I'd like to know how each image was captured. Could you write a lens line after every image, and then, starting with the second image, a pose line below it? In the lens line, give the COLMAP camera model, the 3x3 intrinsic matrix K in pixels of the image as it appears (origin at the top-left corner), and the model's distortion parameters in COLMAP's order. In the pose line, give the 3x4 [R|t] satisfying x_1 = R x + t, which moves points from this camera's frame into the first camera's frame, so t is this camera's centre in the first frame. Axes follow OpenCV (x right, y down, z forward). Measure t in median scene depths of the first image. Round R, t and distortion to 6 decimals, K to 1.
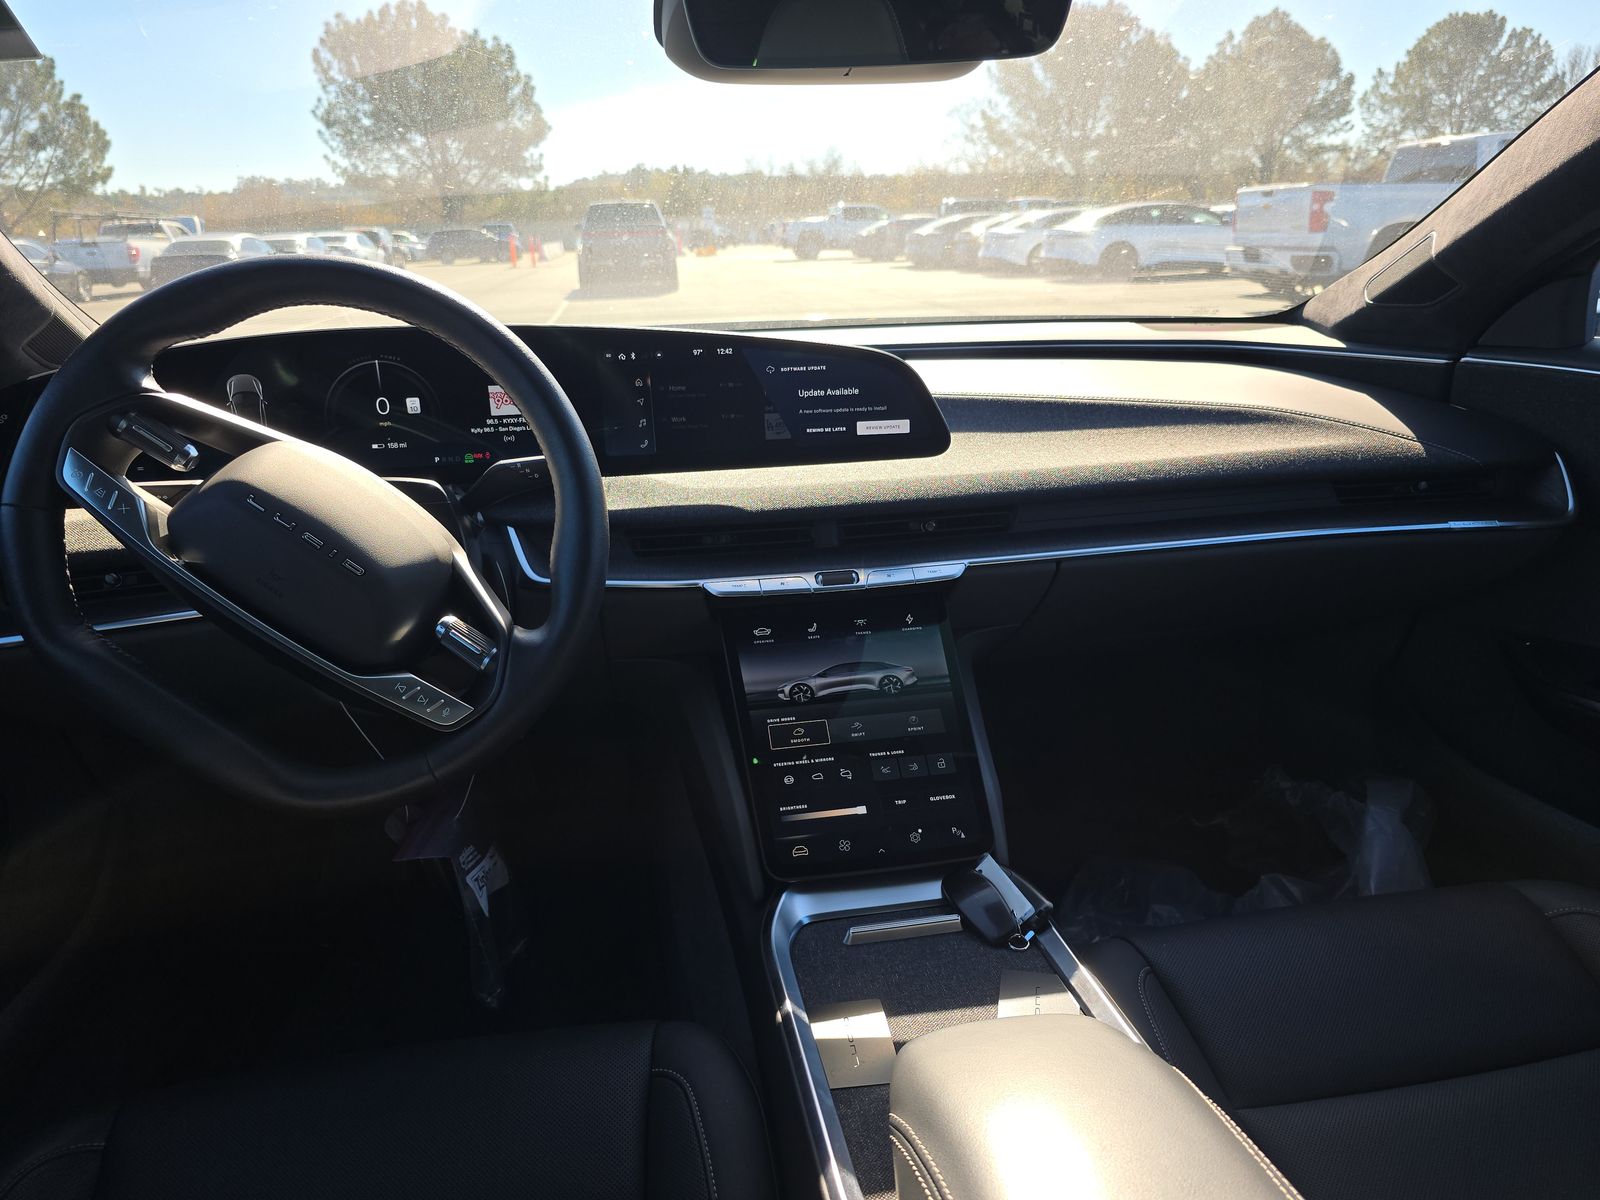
lens RADIAL K [[1076.5, 0, 800.0], [0, 1076.5, 600.0], [0, 0, 1]] dist [0.075351, -0.079689]
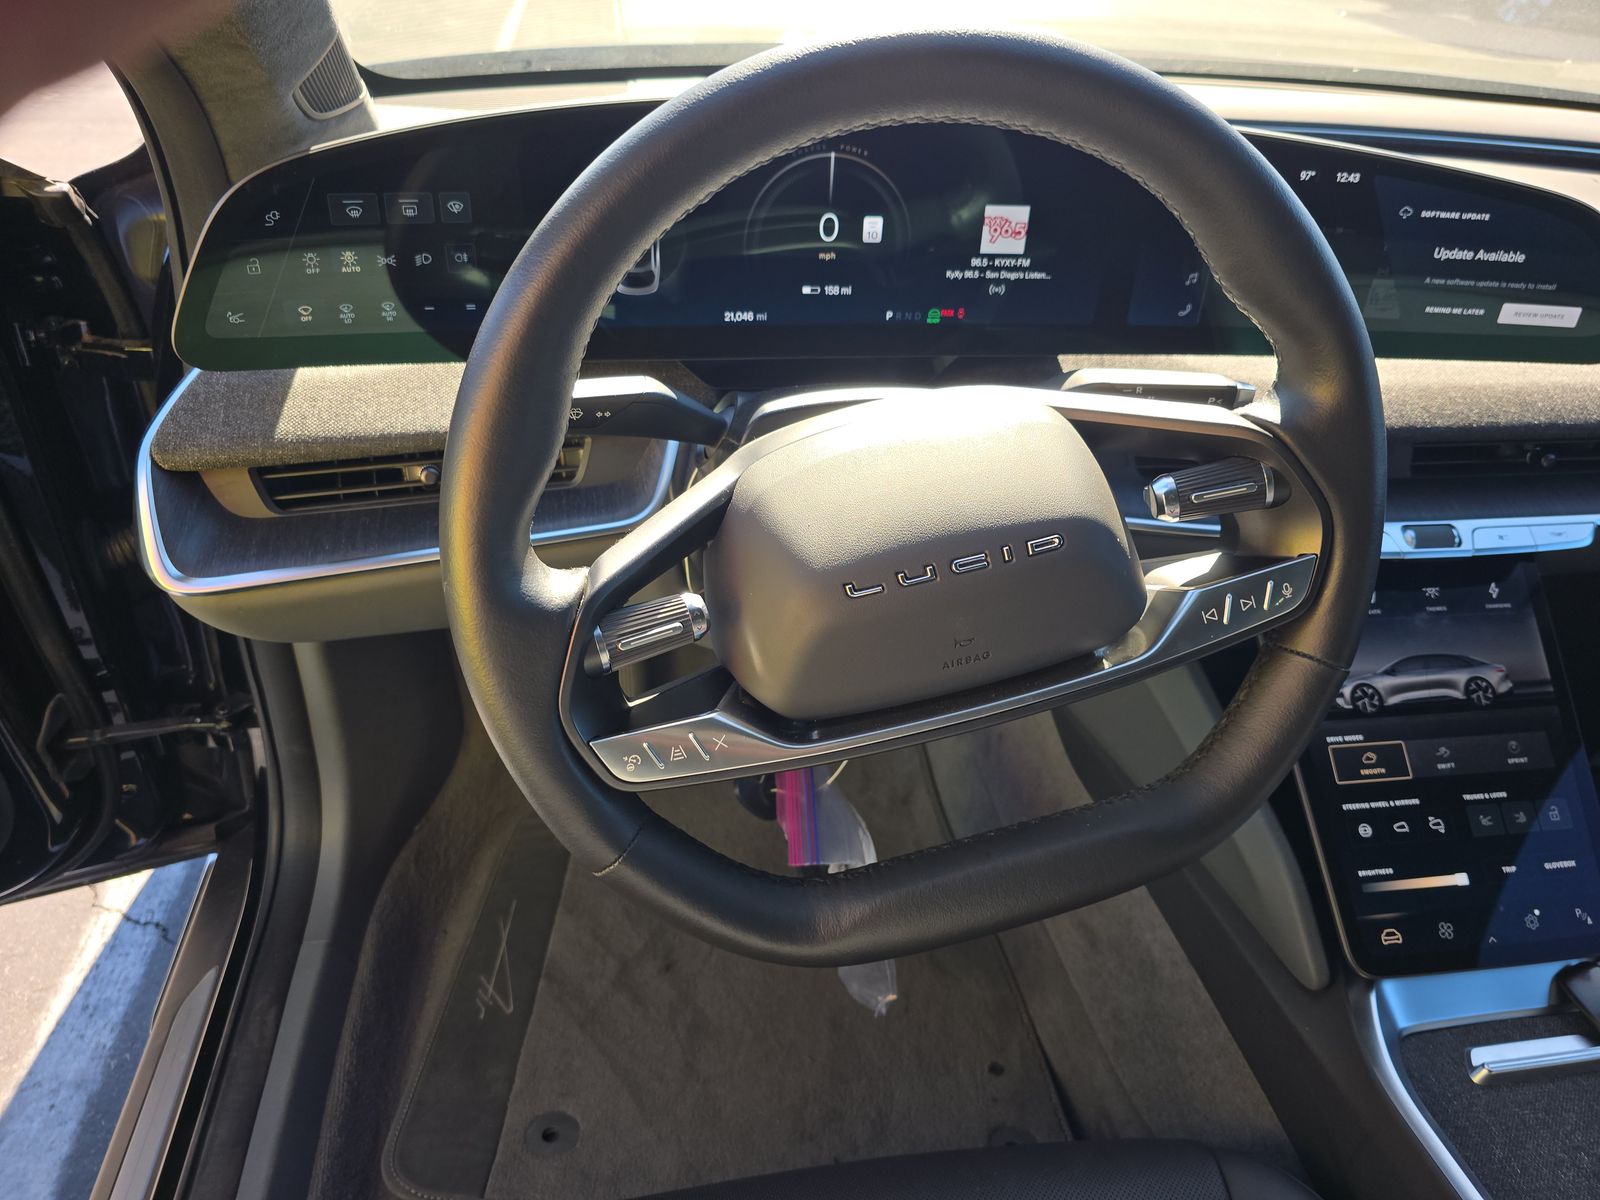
lens RADIAL K [[1066.8, 0, 767.4], [0, 1066.8, 592.7], [0, 0, 1]] dist [0.003477, -0.004690]
pose [[0.996399, 0.078934, 0.030950, -0.417032], [-0.084271, 0.962148, 0.259170, -0.129653], [-0.009321, -0.260845, 0.965336, 0.332604]]
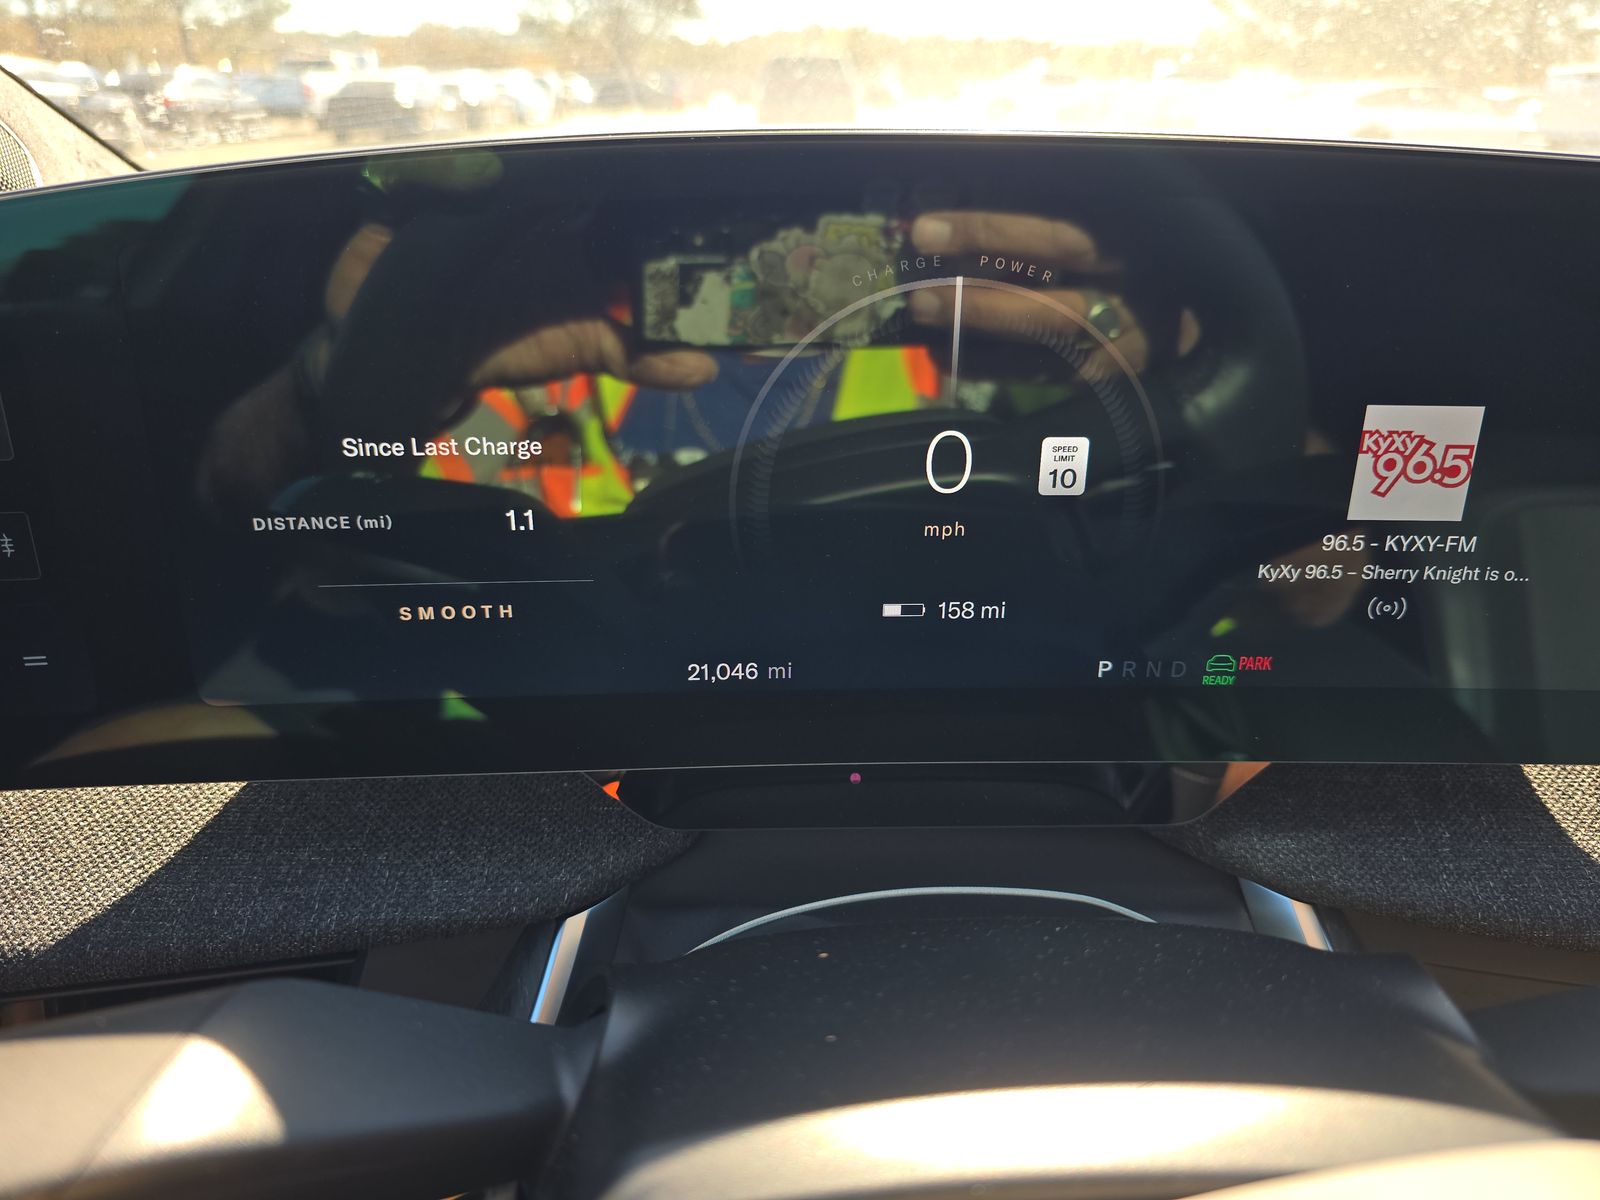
lens RADIAL K [[1082.7, 0, 800.0], [0, 1082.7, 600.0], [0, 0, 1]] dist [-0.000751, -0.006118]
pose [[0.989548, 0.098974, -0.104878, -0.383243], [-0.086982, 0.989742, 0.113338, -0.169867], [0.115019, -0.103031, 0.988006, 0.739606]]
